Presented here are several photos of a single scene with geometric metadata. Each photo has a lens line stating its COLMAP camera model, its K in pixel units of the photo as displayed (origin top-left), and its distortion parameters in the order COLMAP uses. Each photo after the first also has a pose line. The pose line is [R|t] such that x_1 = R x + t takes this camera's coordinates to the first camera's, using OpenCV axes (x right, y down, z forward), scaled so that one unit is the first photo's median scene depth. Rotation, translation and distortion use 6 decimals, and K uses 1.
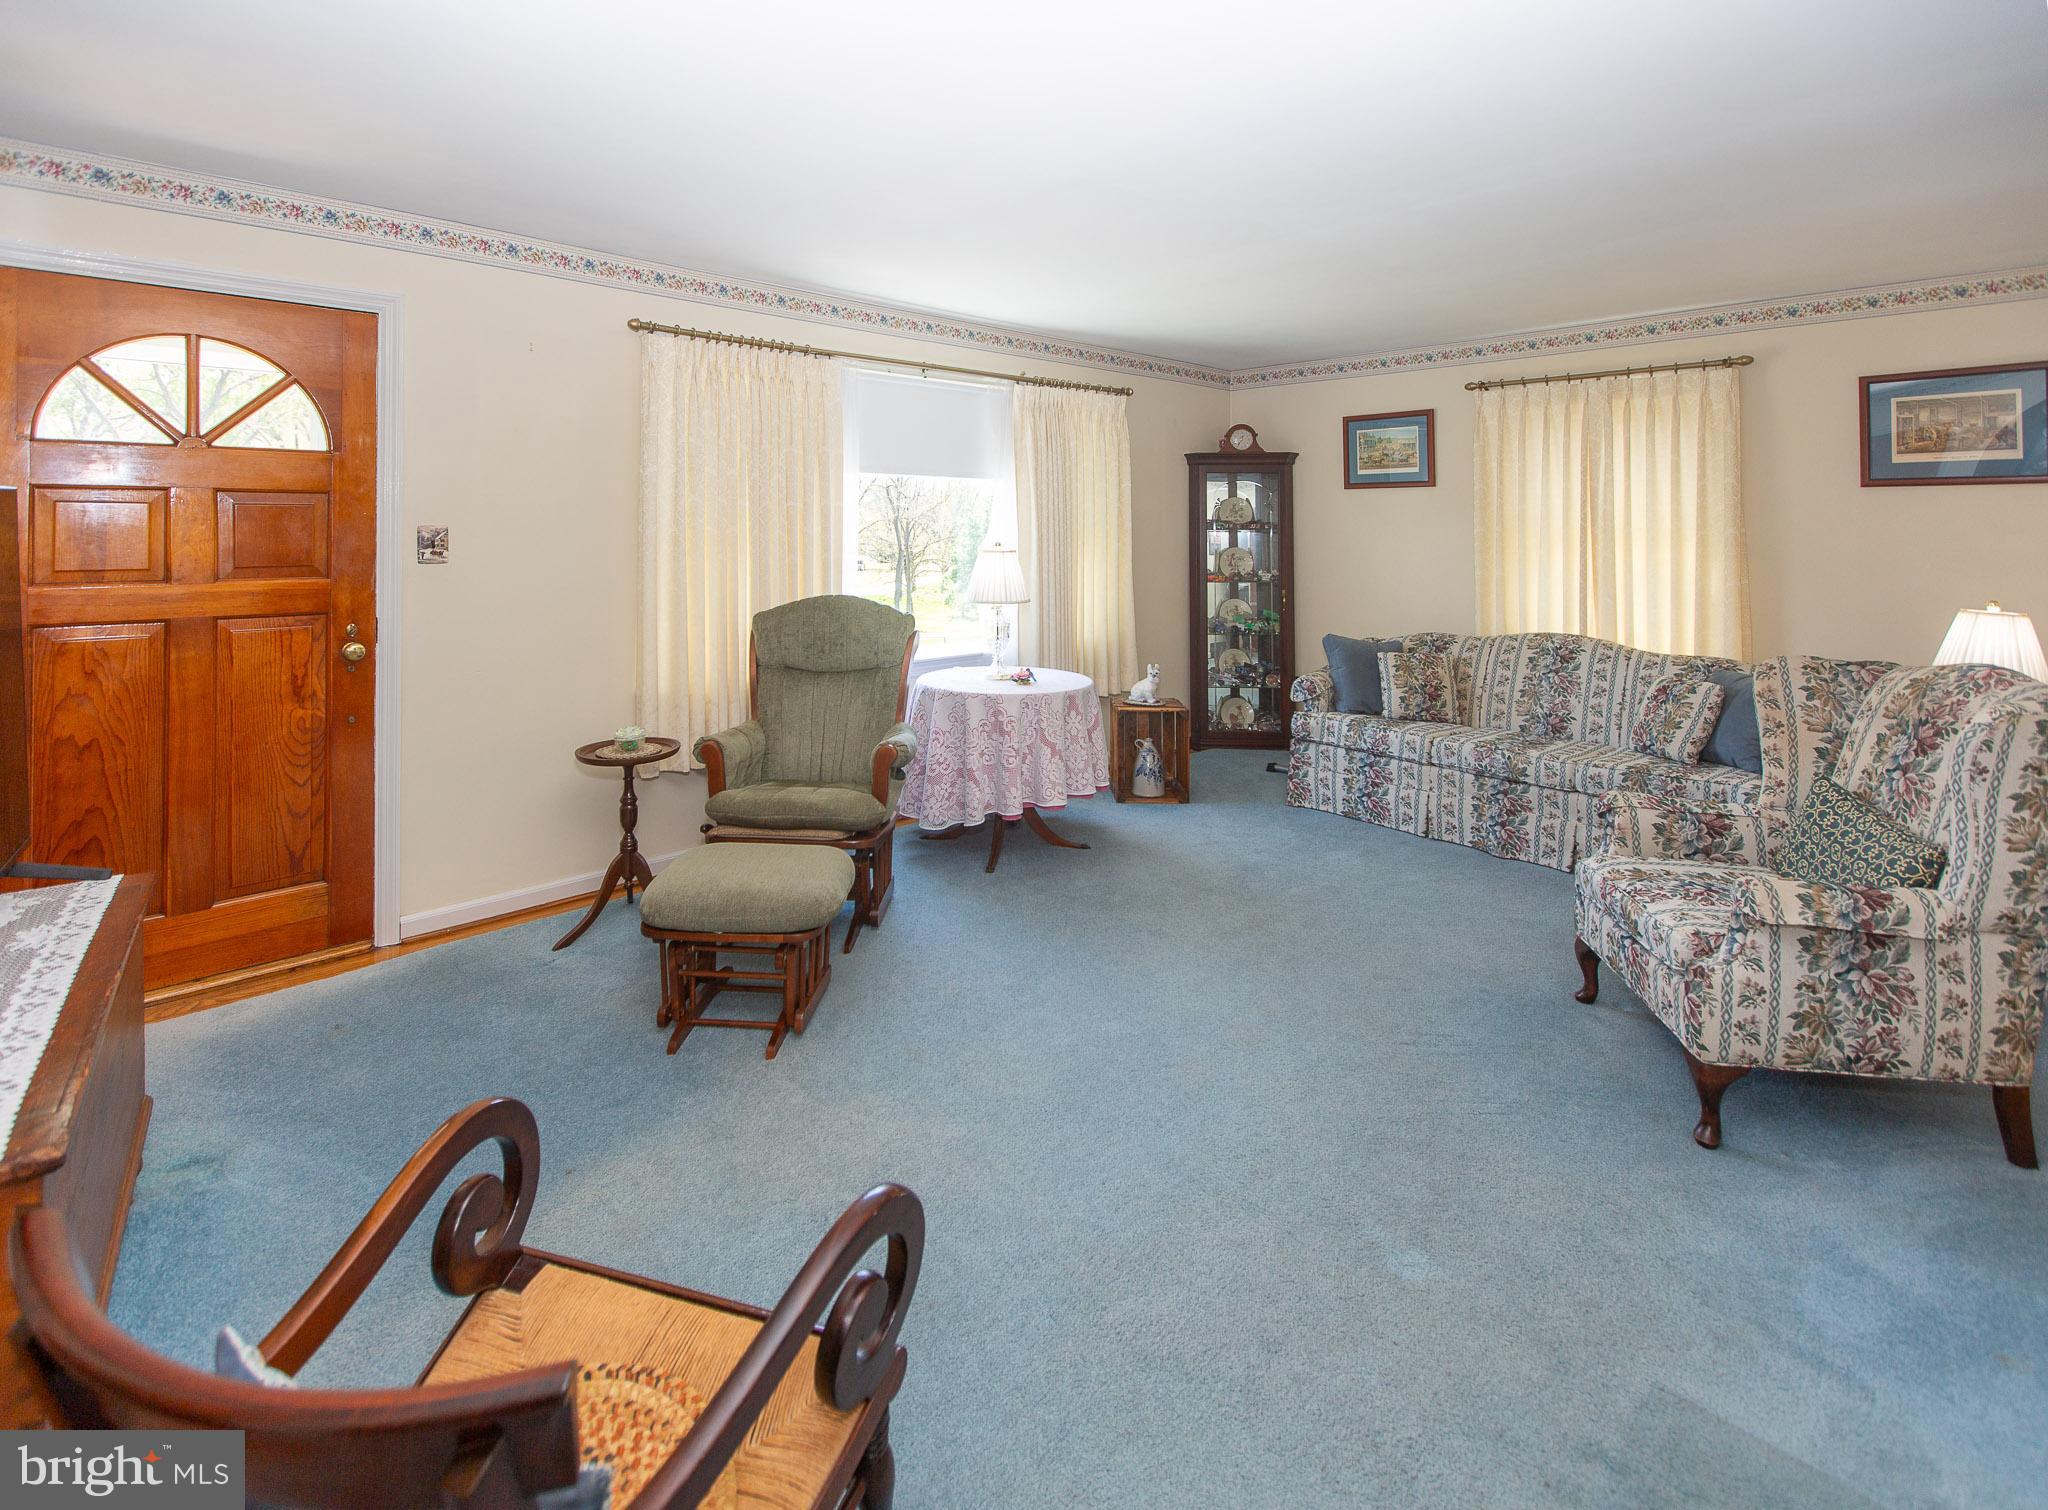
lens RADIAL K [[852.1, 0, 1024.0], [0, 852.1, 755.0], [0, 0, 1]] dist [0.001433, 0.000458]
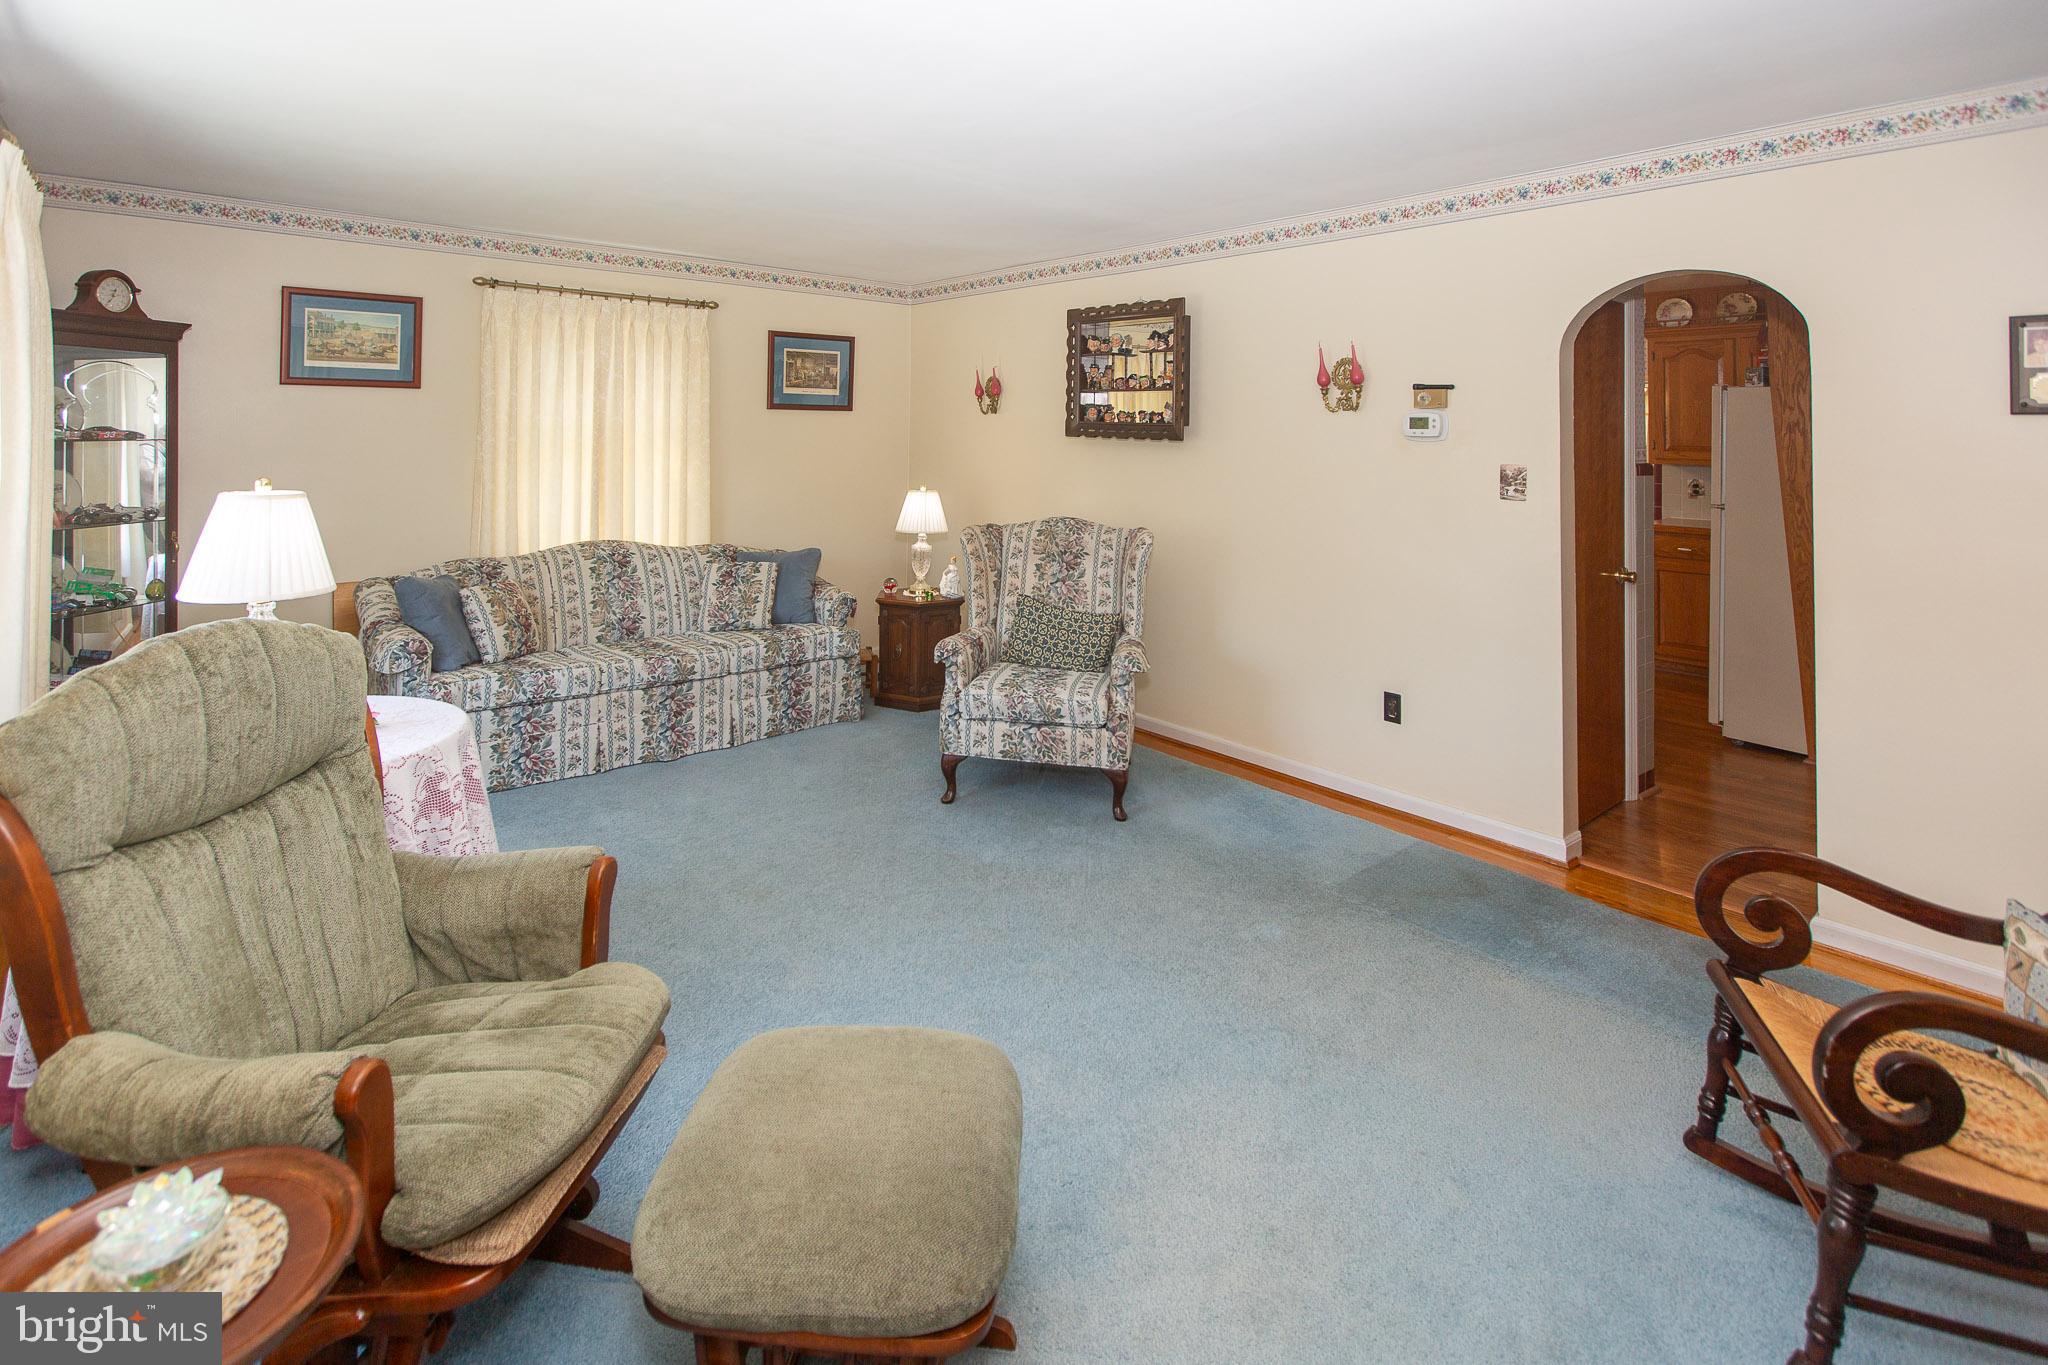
lens RADIAL K [[965.2, 0, 989.8], [0, 965.2, 634.9], [0, 0, 1]] dist [0.001617, -0.000150]
pose [[0.121724, -0.205176, 0.971126, -0.466811], [0.248194, 0.953611, 0.170366, -0.120963], [-0.961032, 0.220290, 0.167001, 0.403879]]
